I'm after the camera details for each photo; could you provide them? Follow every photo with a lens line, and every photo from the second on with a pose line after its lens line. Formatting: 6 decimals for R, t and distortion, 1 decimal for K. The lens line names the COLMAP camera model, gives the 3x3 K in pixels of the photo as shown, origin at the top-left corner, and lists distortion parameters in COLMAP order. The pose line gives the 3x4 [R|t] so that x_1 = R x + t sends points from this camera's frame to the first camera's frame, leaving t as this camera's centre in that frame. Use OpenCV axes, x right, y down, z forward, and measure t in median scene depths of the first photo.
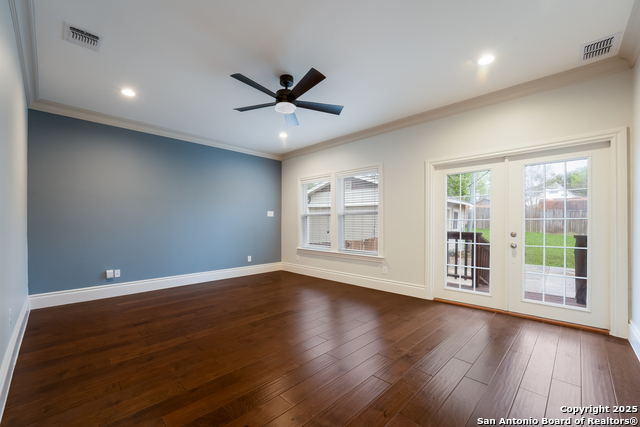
lens RADIAL K [[265.3, 0, 321.5], [0, 265.3, 218.2], [0, 0, 1]] dist [-0.012391, 0.000236]
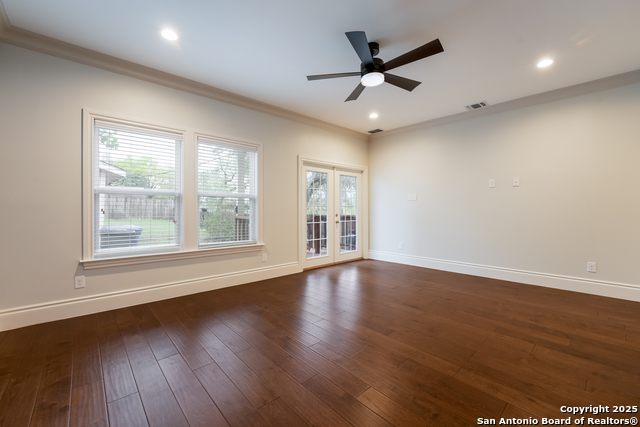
lens RADIAL K [[261.6, 0, 318.7], [0, 261.6, 209.7], [0, 0, 1]] dist [-0.011763, 0.000264]
pose [[0.063273, -0.000743, 0.997996, -0.908220], [-0.019348, 0.999811, 0.001971, 0.025173], [-0.997809, -0.019434, 0.063246, 0.994634]]
